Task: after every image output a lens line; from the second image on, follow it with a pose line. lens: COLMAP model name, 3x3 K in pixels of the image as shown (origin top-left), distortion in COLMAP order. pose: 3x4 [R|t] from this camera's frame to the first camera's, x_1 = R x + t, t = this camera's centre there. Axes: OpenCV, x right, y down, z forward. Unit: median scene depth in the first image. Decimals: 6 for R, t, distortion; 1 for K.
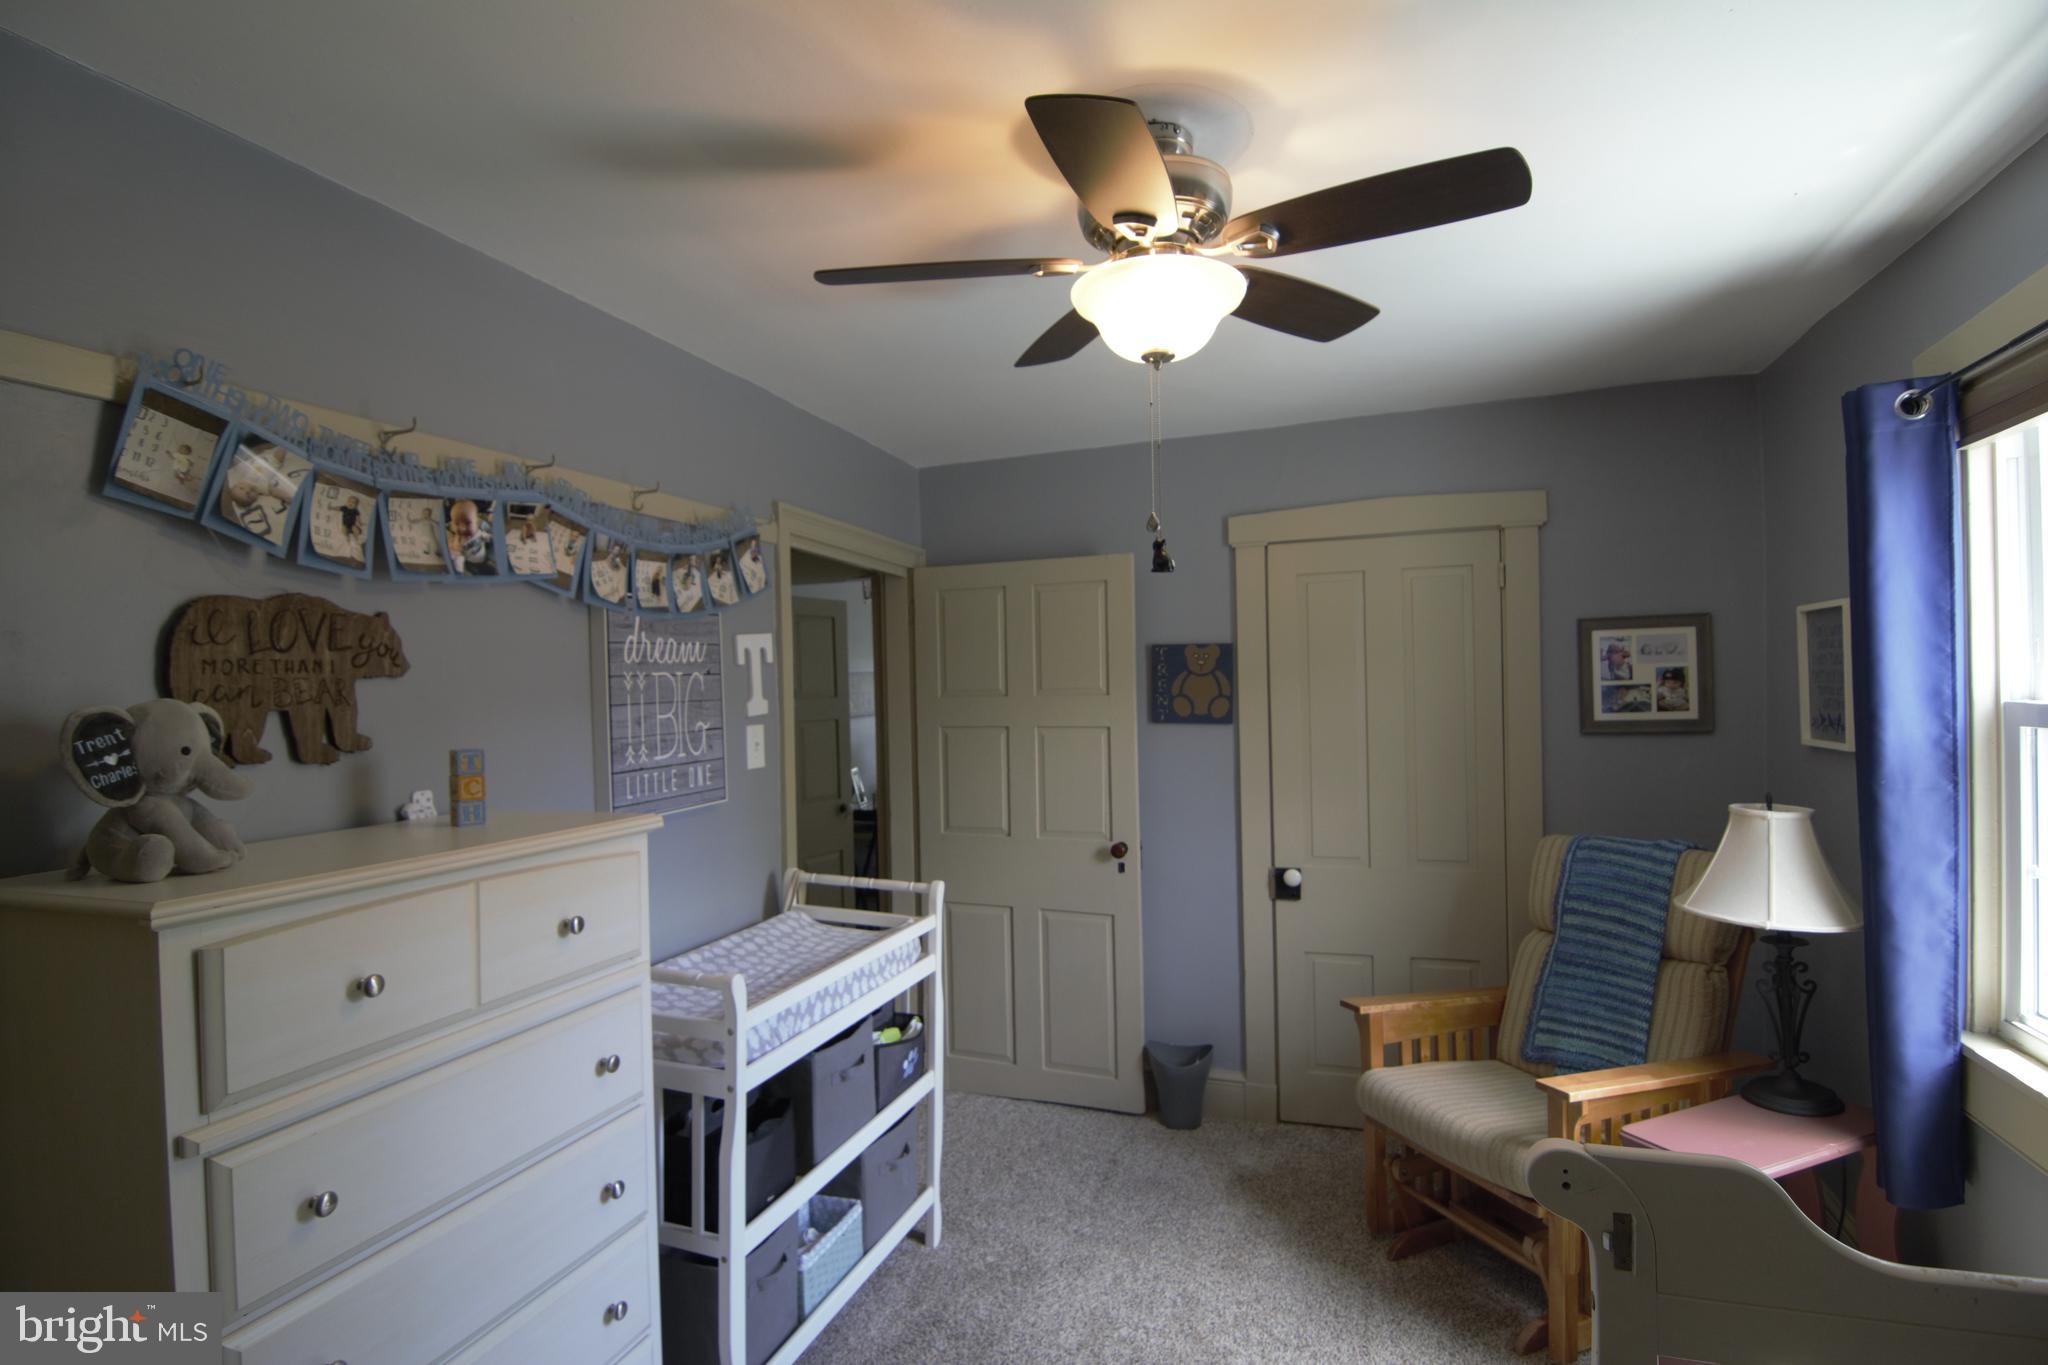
lens RADIAL K [[1011.2, 0, 1019.7], [0, 1011.2, 693.7], [0, 0, 1]] dist [-0.010157, -0.001073]
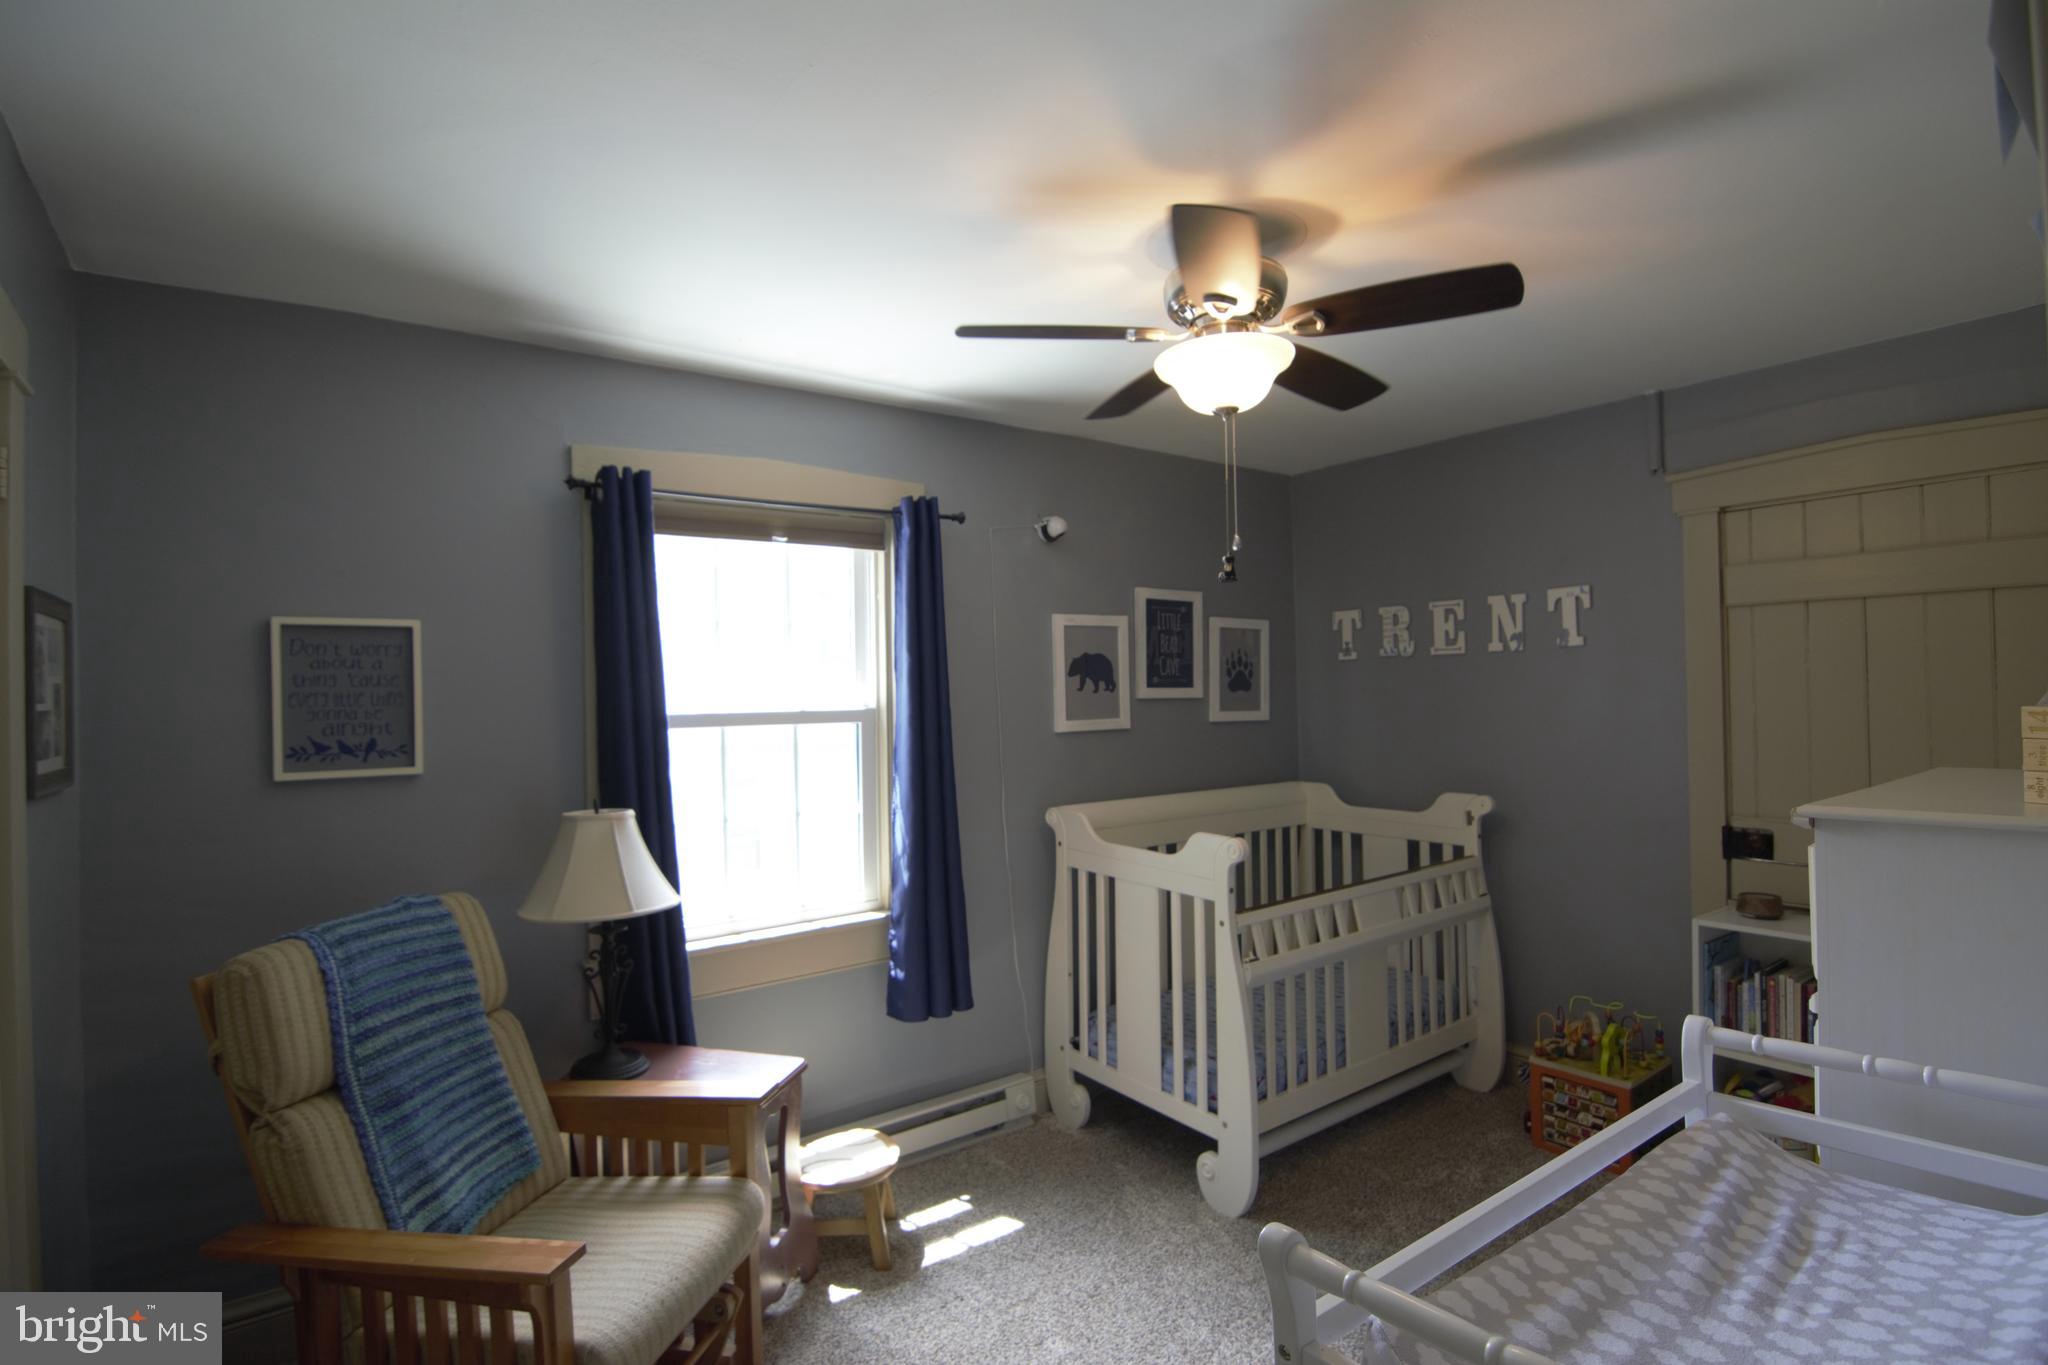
lens RADIAL K [[1011.2, 0, 1019.7], [0, 1011.2, 693.7], [0, 0, 1]] dist [-0.010157, -0.001073]
pose [[-0.820959, 0.045563, 0.569166, -0.219057], [0.048698, 0.998766, -0.009713, 0.015384], [-0.568906, 0.019743, -0.822165, 1.370430]]
